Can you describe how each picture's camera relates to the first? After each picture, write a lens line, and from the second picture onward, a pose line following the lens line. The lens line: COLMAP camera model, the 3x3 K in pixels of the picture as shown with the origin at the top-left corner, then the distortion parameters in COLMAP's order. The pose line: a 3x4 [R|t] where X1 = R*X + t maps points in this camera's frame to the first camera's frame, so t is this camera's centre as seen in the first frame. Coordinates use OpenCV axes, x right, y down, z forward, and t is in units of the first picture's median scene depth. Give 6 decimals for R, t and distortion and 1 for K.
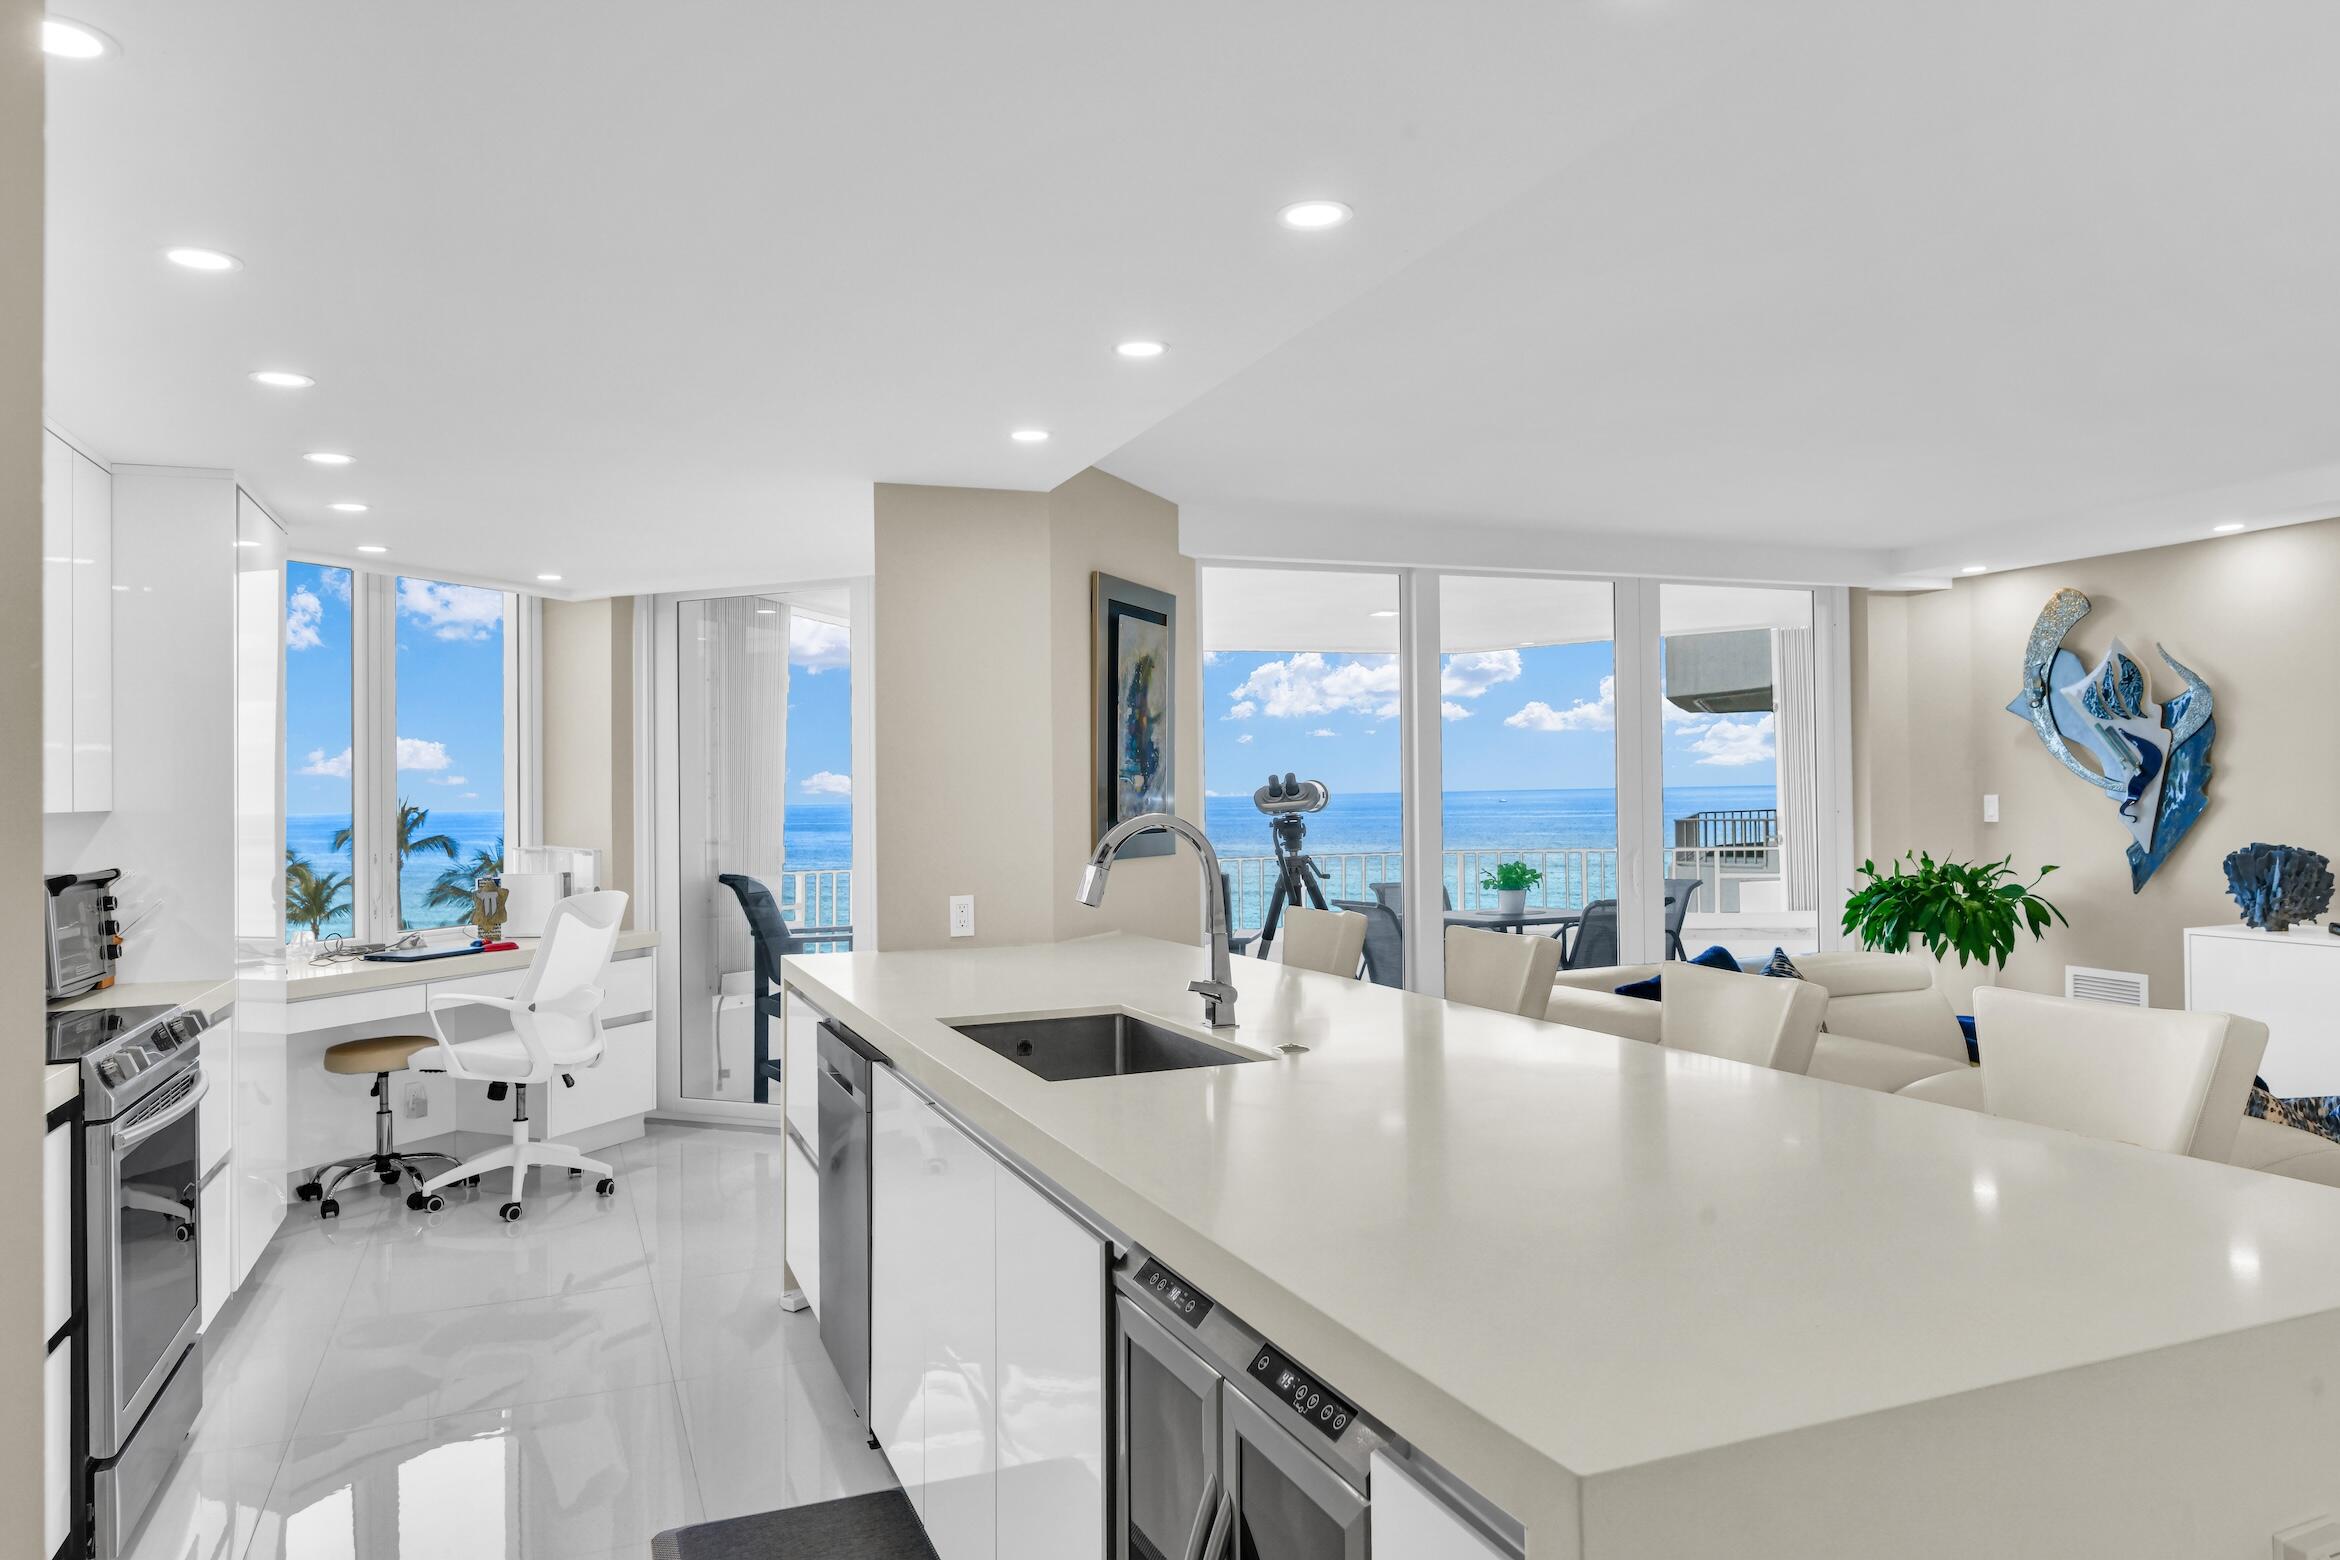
lens RADIAL K [[1520.9, 0, 1169.6], [0, 1520.9, 817.2], [0, 0, 1]] dist [0.001498, -0.001372]
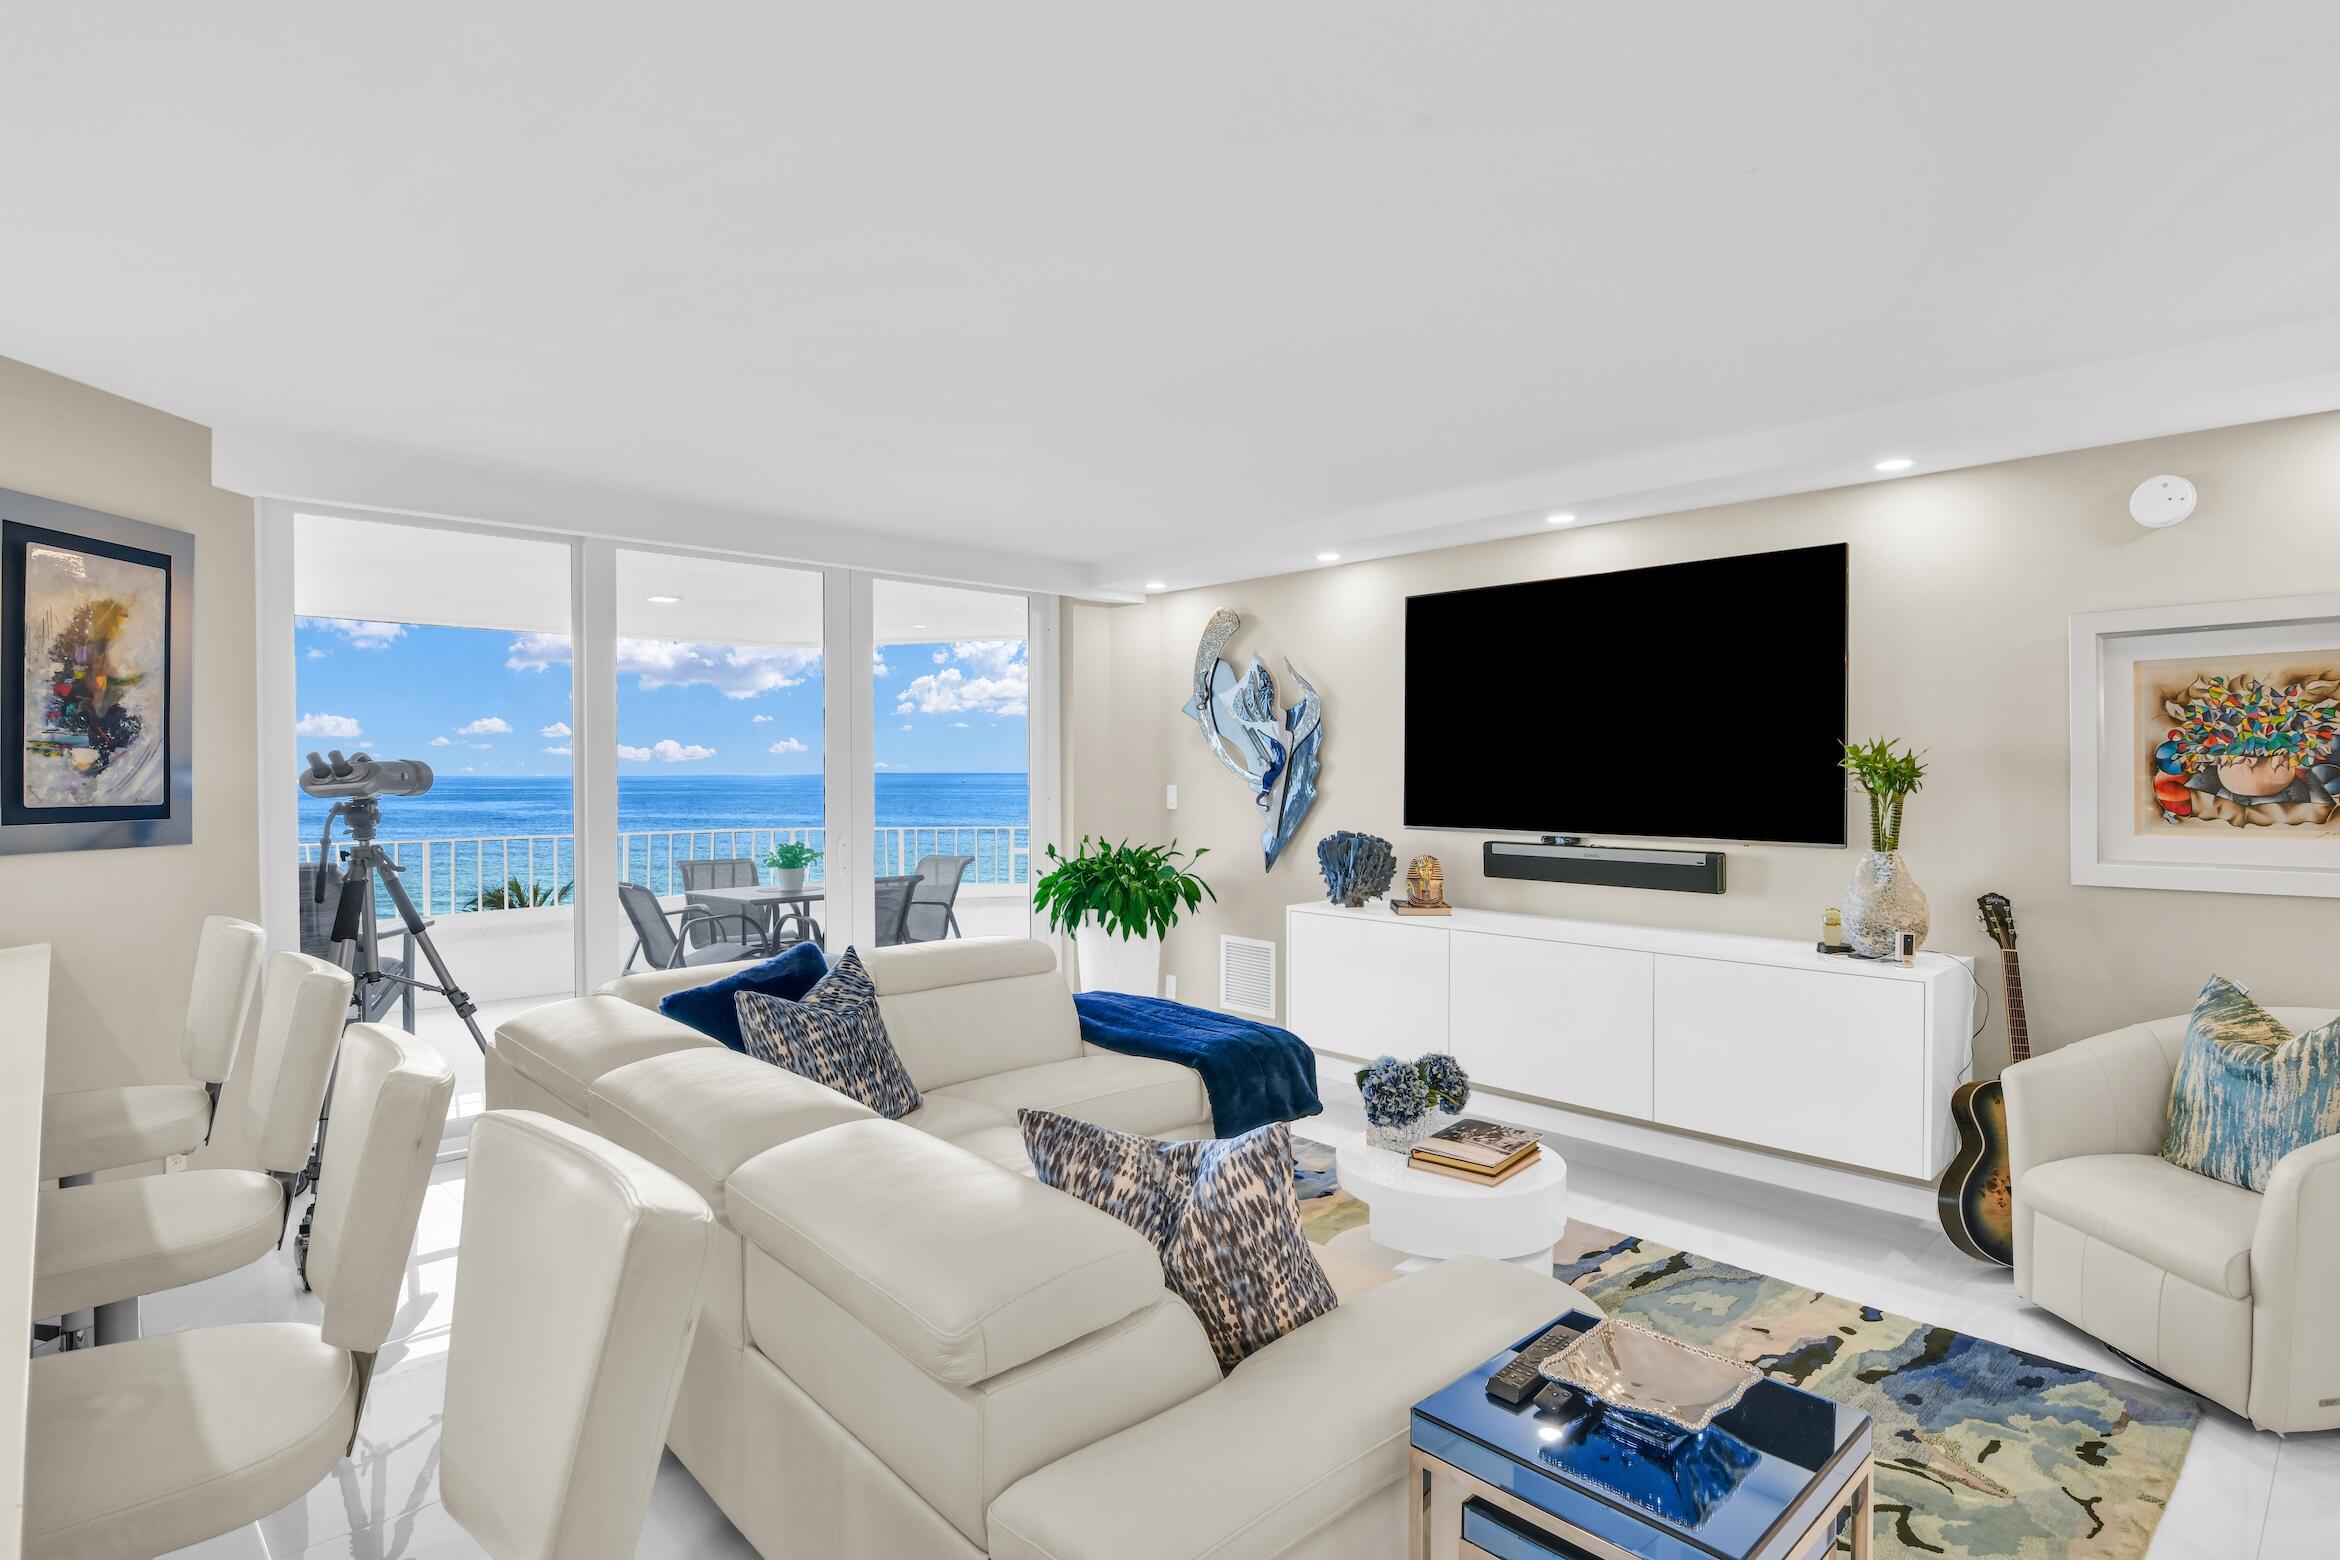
lens RADIAL K [[1200.7, 0, 1158.5], [0, 1200.7, 808.4], [0, 0, 1]] dist [-0.008099, -0.000803]
pose [[0.936211, 0.006725, 0.351374, 0.251146], [-0.011138, 0.999882, 0.010541, -0.007901], [-0.351262, -0.013782, 0.936176, 0.184498]]
